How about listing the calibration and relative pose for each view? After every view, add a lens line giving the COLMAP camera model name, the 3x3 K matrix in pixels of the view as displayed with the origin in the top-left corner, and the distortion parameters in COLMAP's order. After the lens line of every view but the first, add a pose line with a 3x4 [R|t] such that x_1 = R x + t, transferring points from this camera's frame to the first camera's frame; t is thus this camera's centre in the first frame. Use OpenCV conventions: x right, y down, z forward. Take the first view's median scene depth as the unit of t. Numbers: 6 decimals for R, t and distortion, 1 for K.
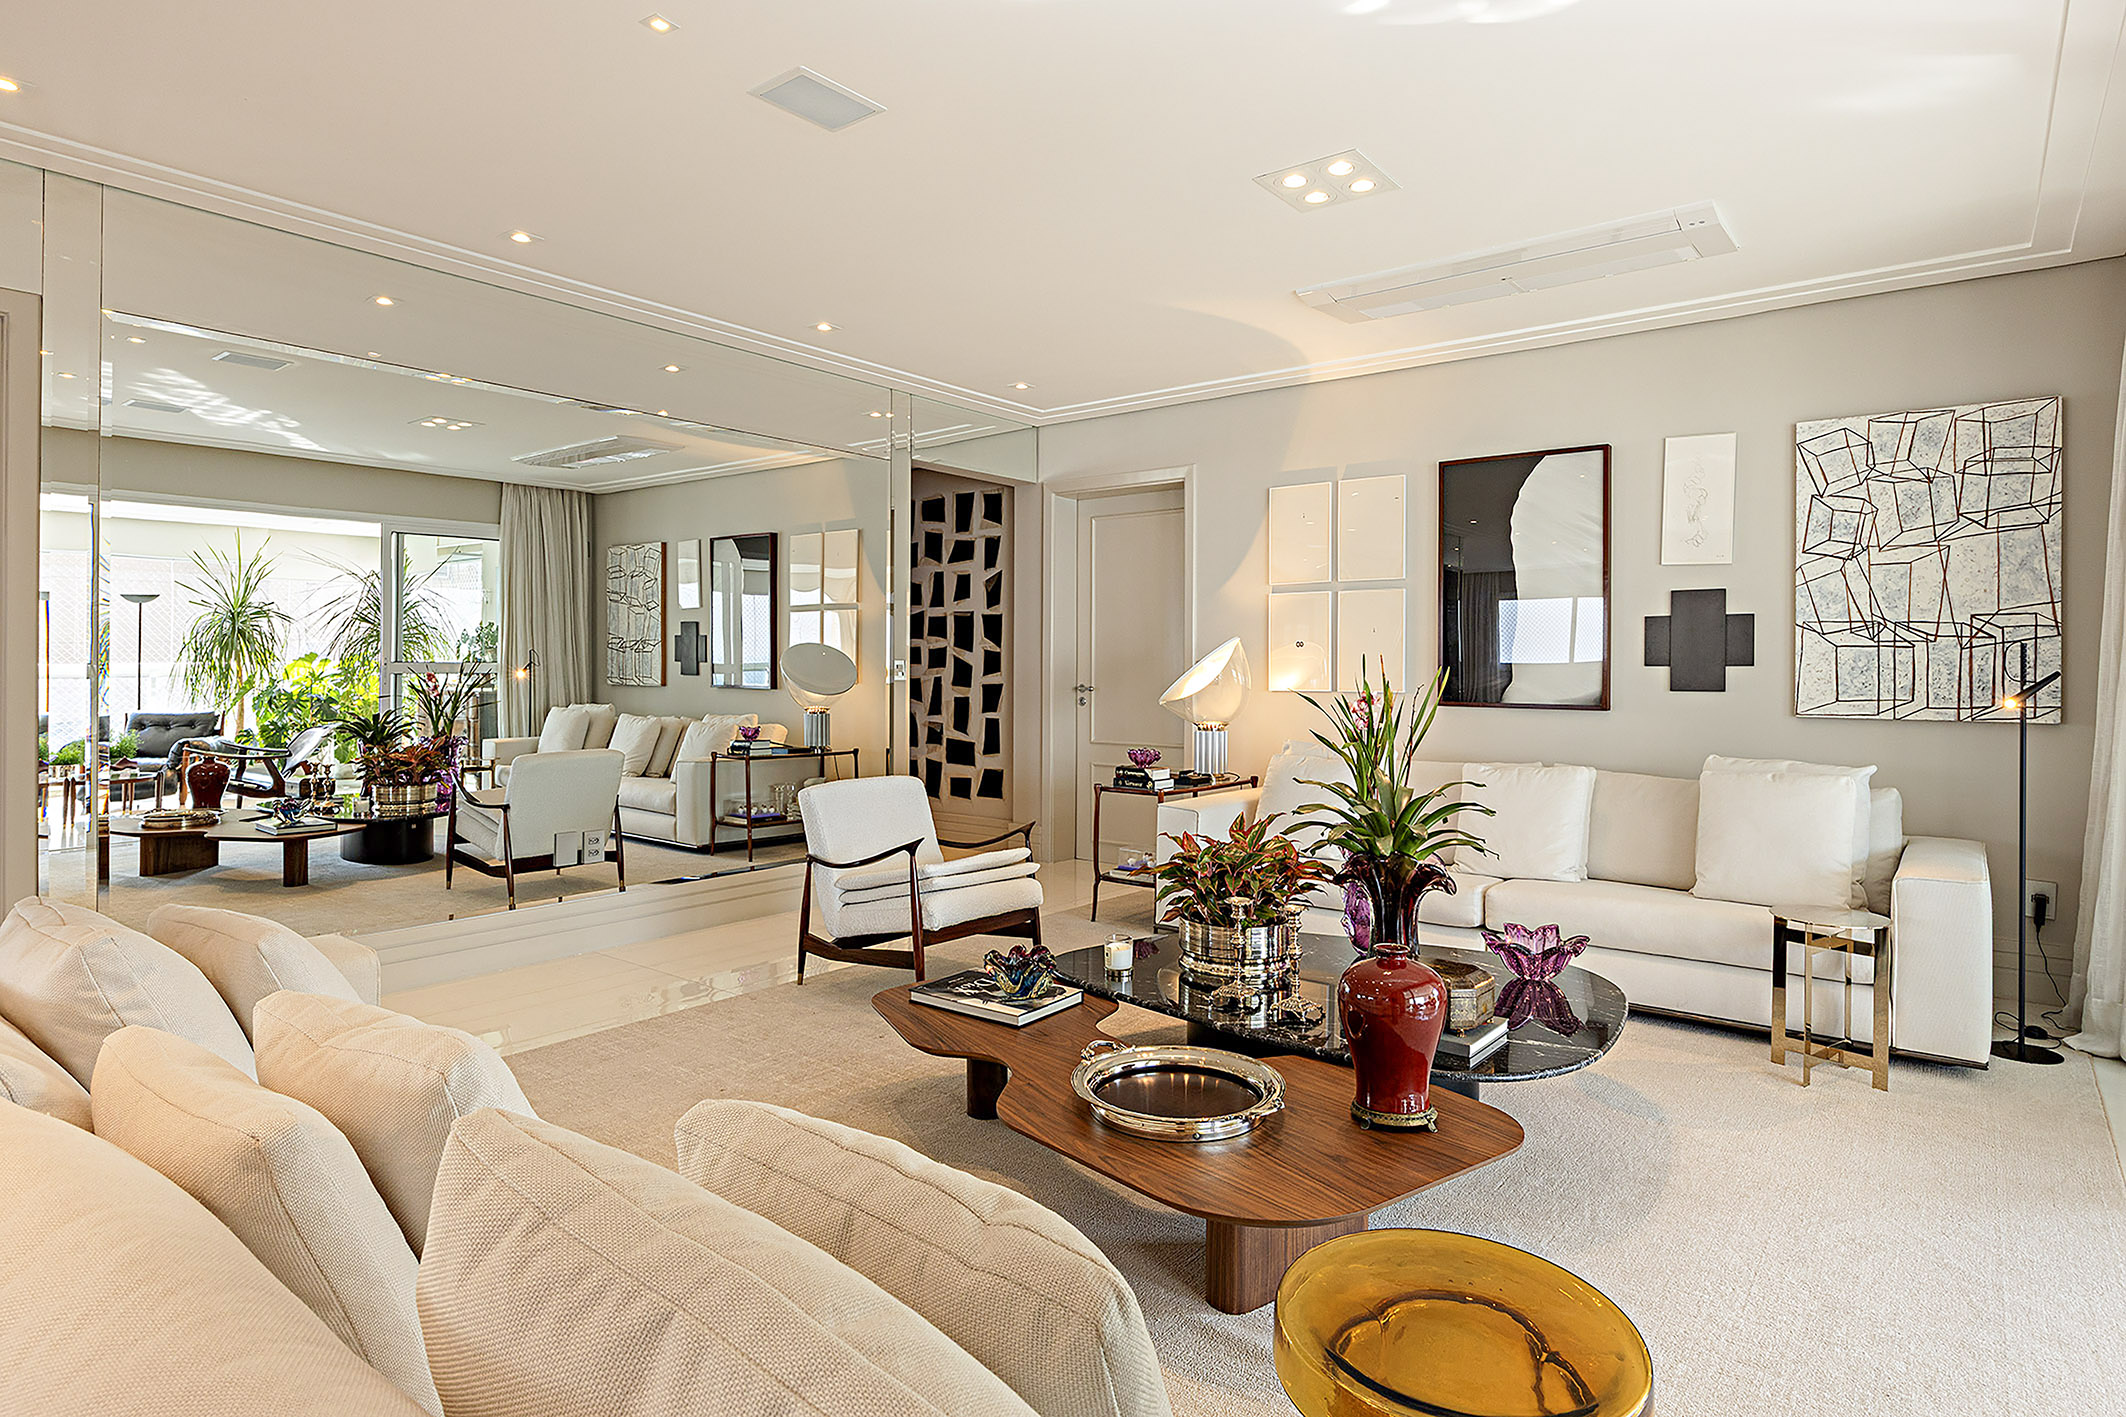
lens RADIAL K [[1181.4, 0, 1065.7], [0, 1181.4, 671.3], [0, 0, 1]] dist [0.001793, -0.001313]
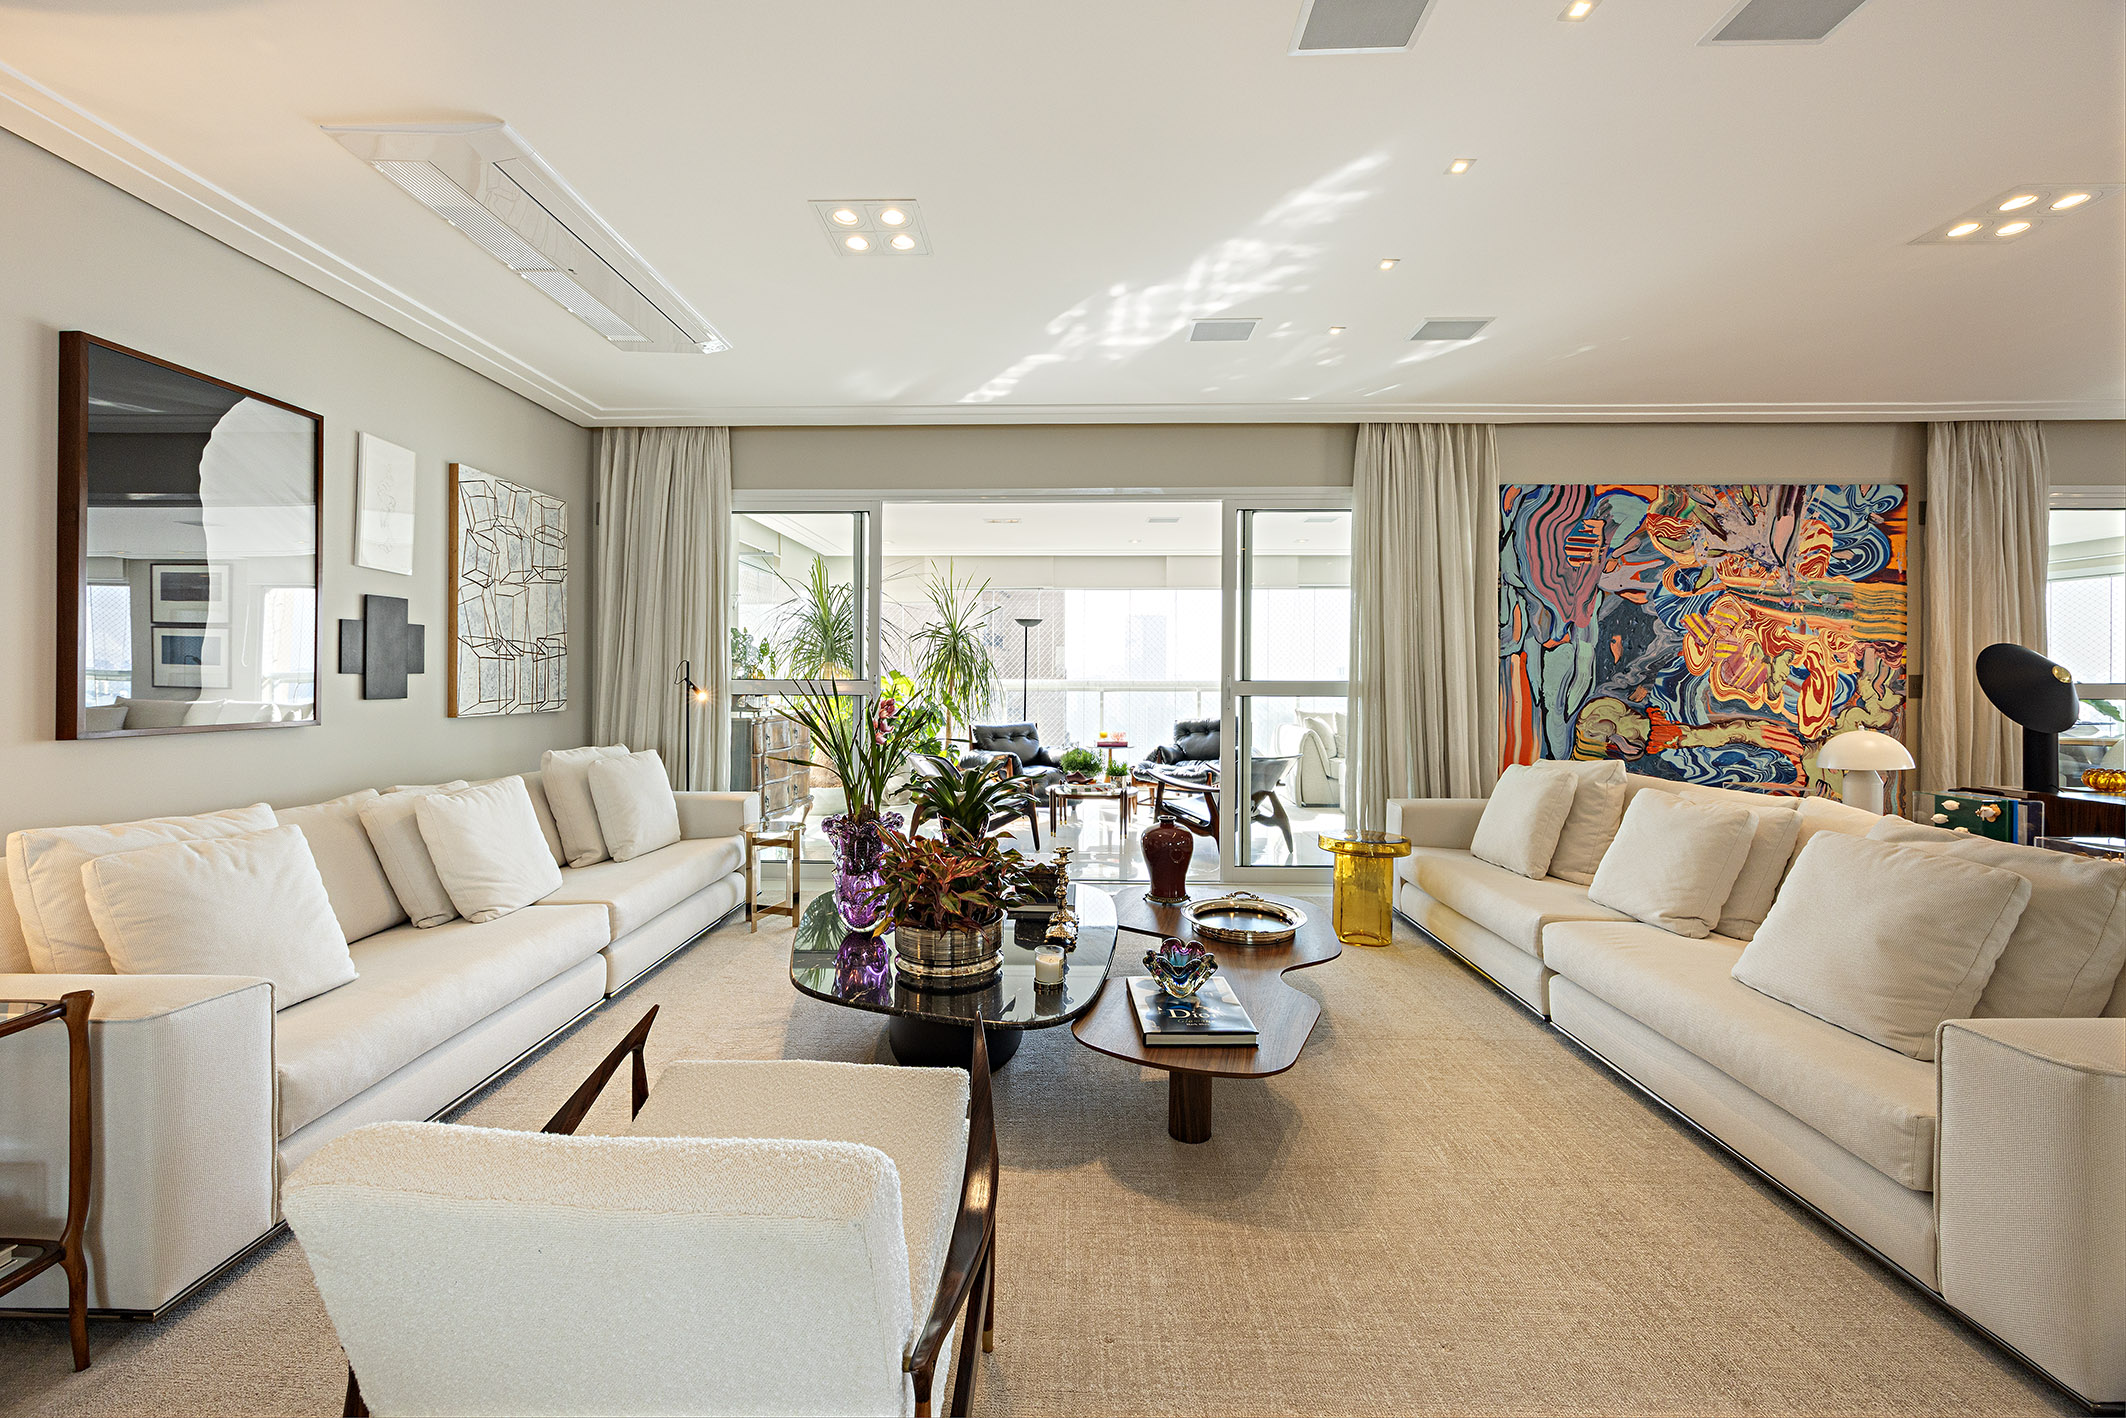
lens RADIAL K [[815.9, 0, 1056.2], [0, 815.9, 676.6], [0, 0, 1]] dist [-0.010033, 0.000063]
pose [[-0.605878, -0.002879, 0.795552, -0.324492], [0.000016, 0.999993, 0.003631, -0.004056], [-0.795558, 0.002213, -0.605874, 0.899198]]
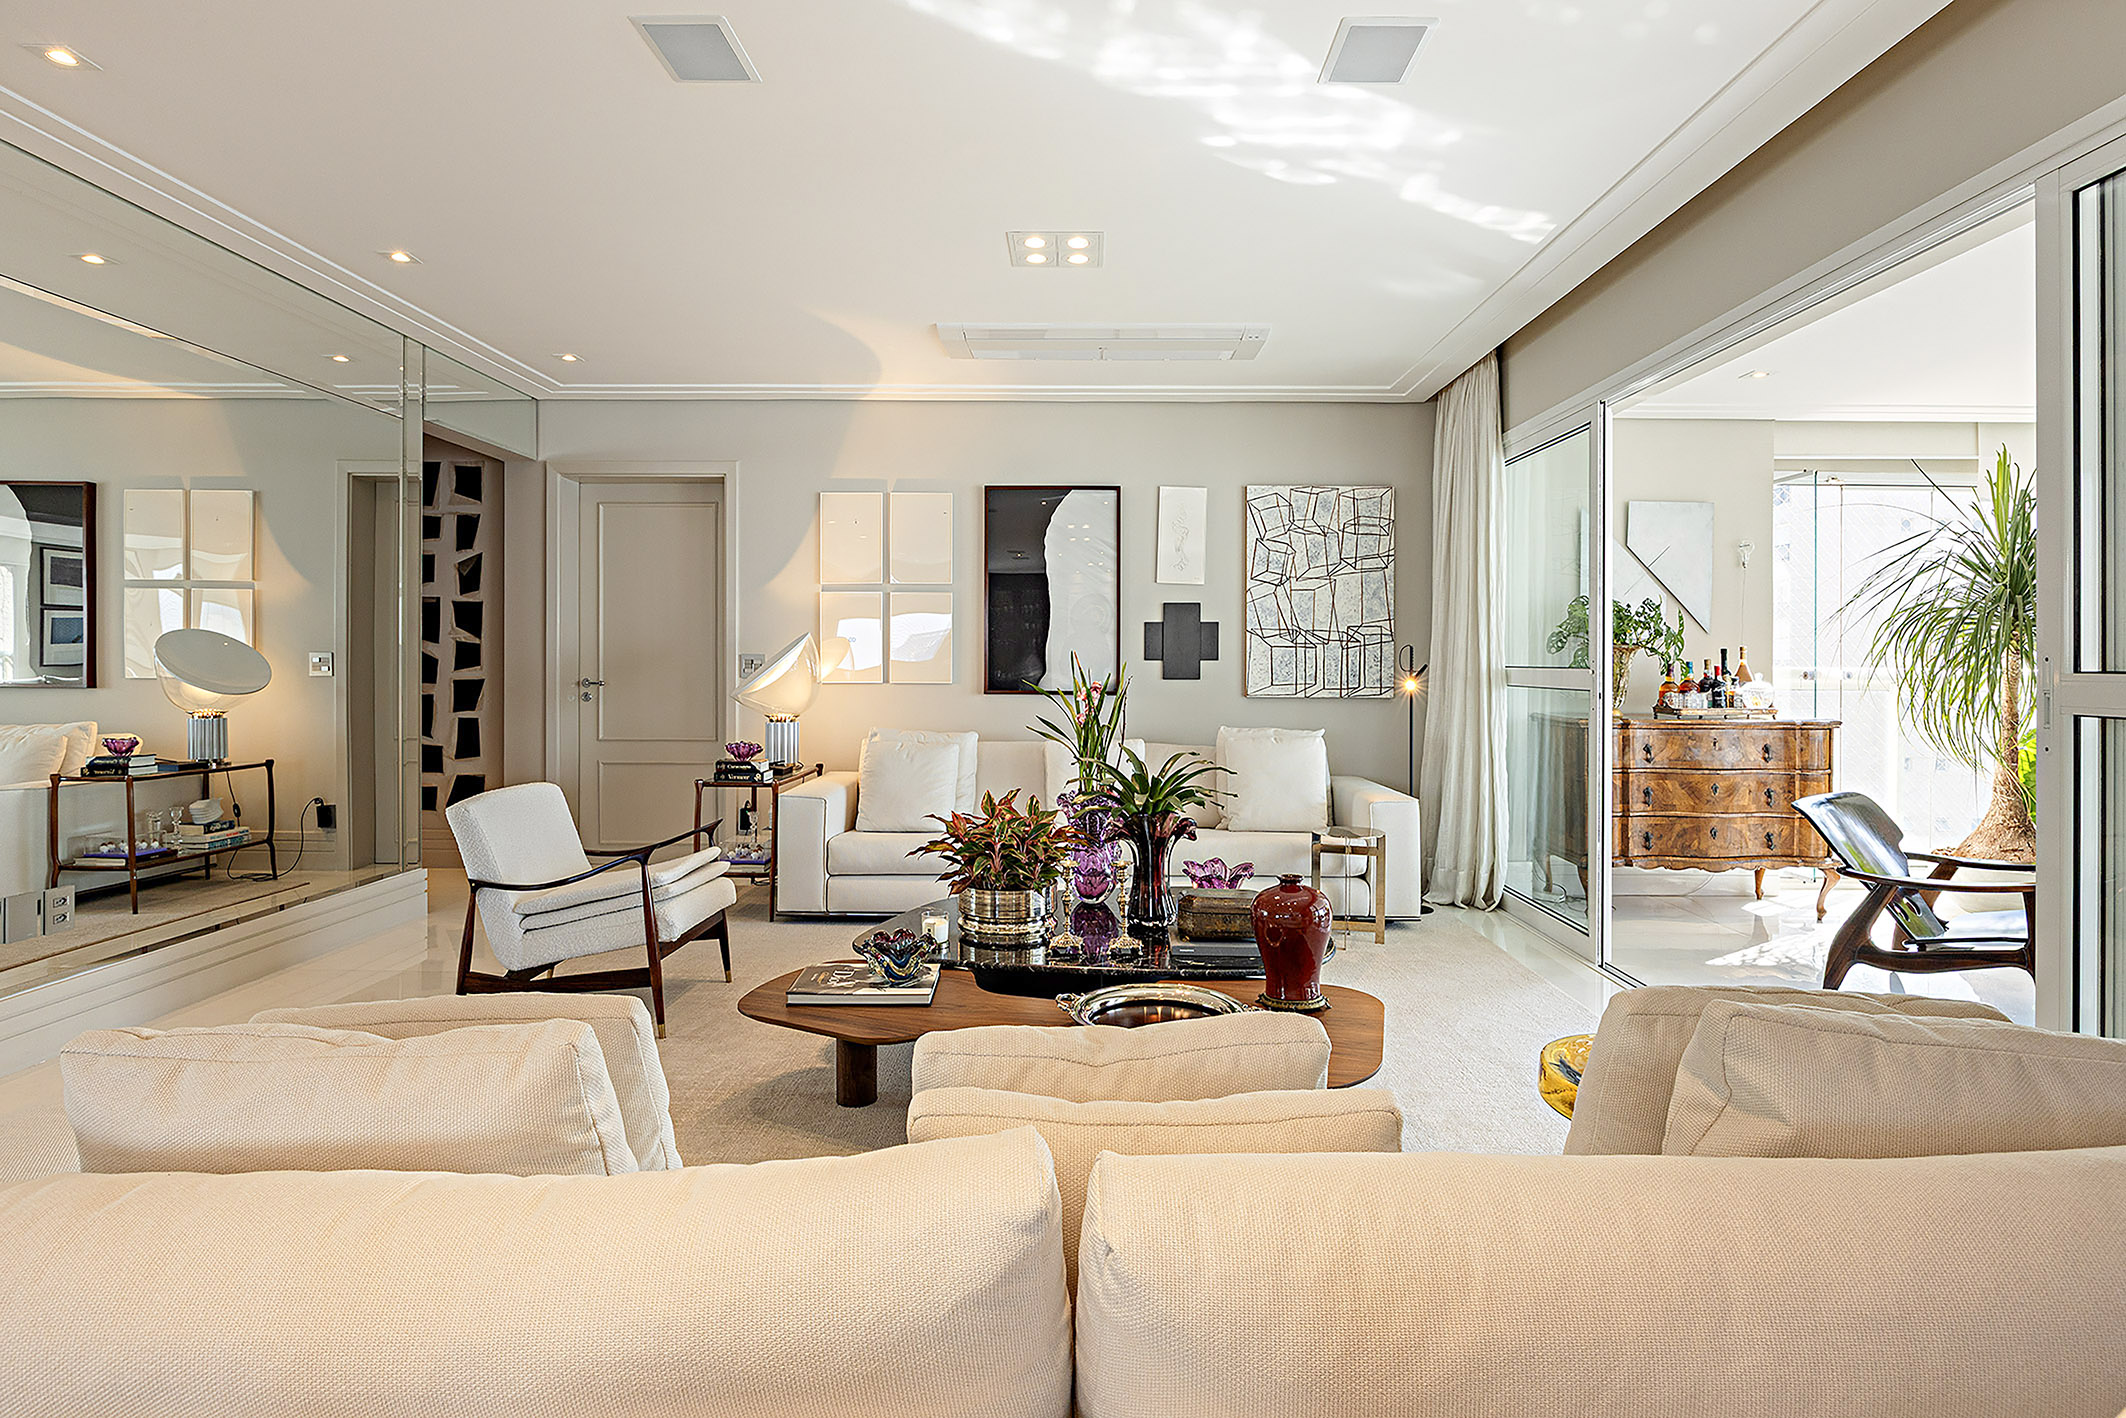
lens RADIAL K [[1121.9, 0, 1064.4], [0, 1121.9, 658.4], [0, 0, 1]] dist [-0.003086, -0.000993]
pose [[0.792756, 0.002013, 0.609536, -0.313686], [0.000910, 0.999990, -0.004486, -0.001272], [-0.609539, 0.004110, 0.792745, 0.077091]]
